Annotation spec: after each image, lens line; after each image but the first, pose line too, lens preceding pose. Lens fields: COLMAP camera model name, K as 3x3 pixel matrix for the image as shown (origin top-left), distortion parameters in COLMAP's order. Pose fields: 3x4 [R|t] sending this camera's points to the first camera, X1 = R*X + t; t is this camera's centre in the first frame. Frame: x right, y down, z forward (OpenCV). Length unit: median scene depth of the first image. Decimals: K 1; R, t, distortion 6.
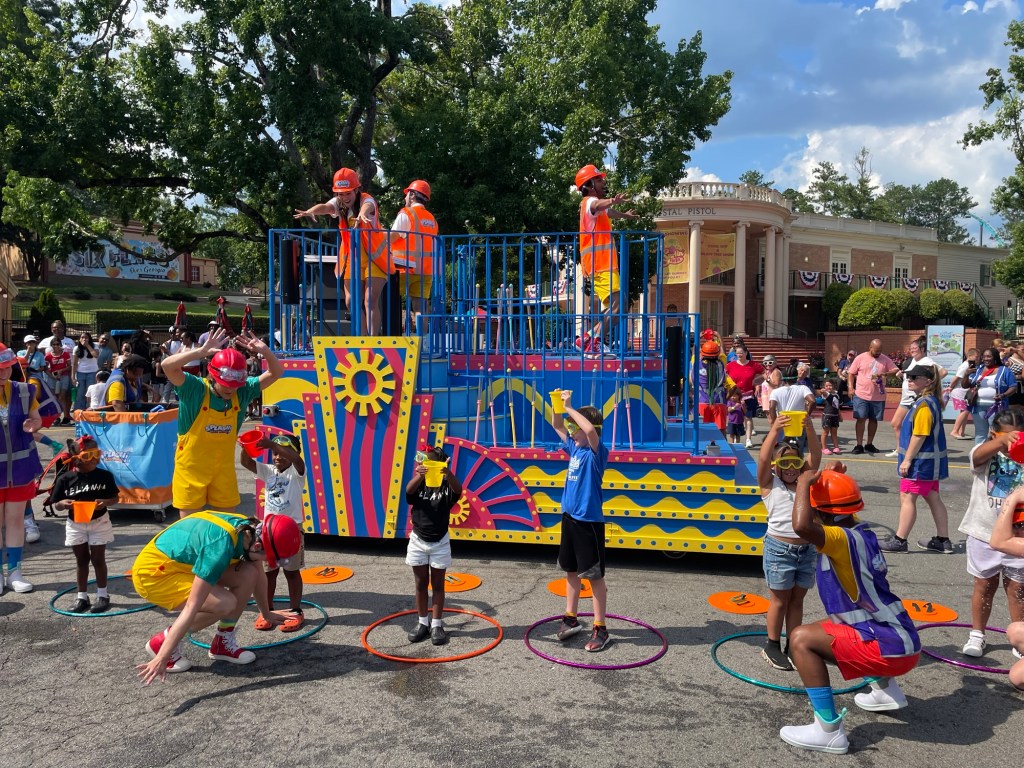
lens RADIAL K [[782.7, 0, 519.8], [0, 782.7, 376.6], [0, 0, 1]] dist [0.095215, -0.115450]
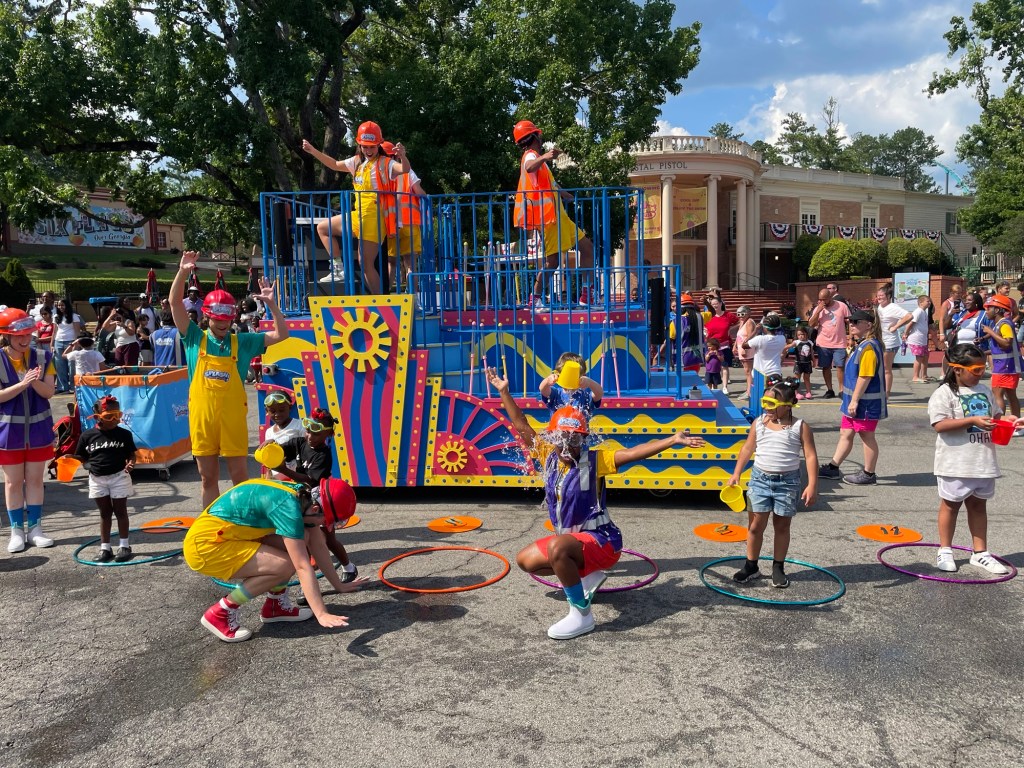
lens RADIAL K [[782.7, 0, 520.1], [0, 782.7, 373.3], [0, 0, 1]] dist [0.095215, -0.115450]
pose [[0.999062, -0.029030, 0.032146, -0.020788], [0.027490, 0.998500, 0.047357, 0.007607], [-0.033472, -0.046428, 0.998361, -0.043815]]
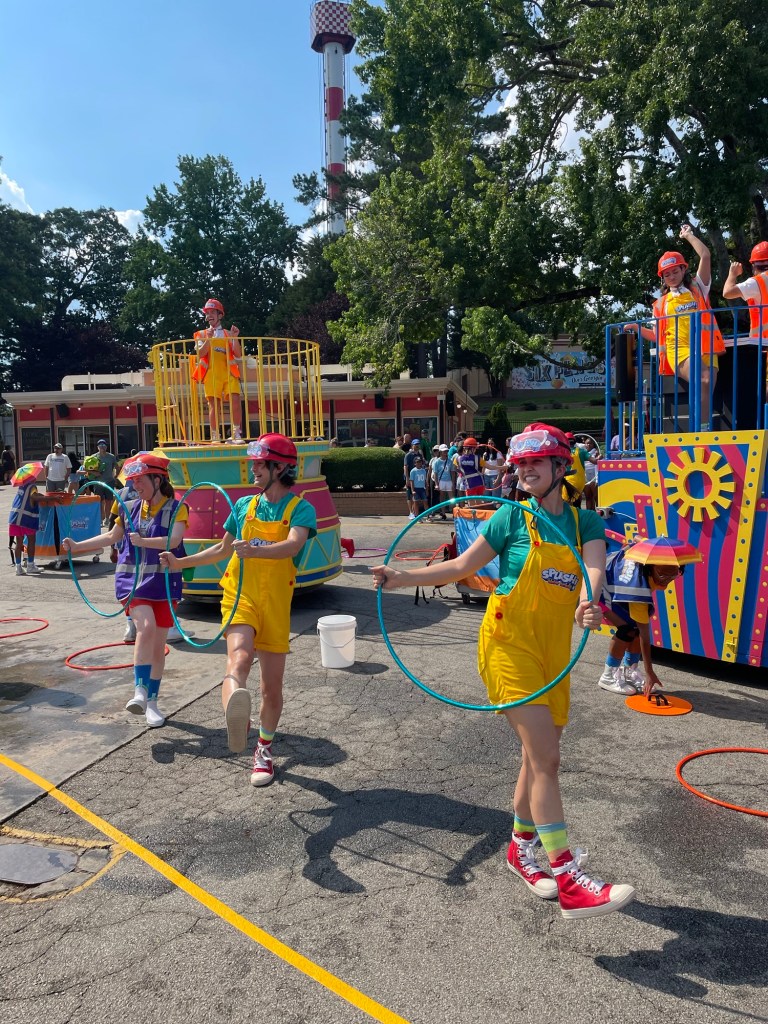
lens RADIAL K [[782.7, 0, 384.1], [0, 782.7, 509.0], [0, 0, 1]] dist [0.095215, -0.115450]
pose [[0.764880, 0.024543, -0.643705, 0.098354], [0.000151, 0.999267, 0.038280, 0.001138], [0.644172, -0.029376, 0.764316, 0.077787]]
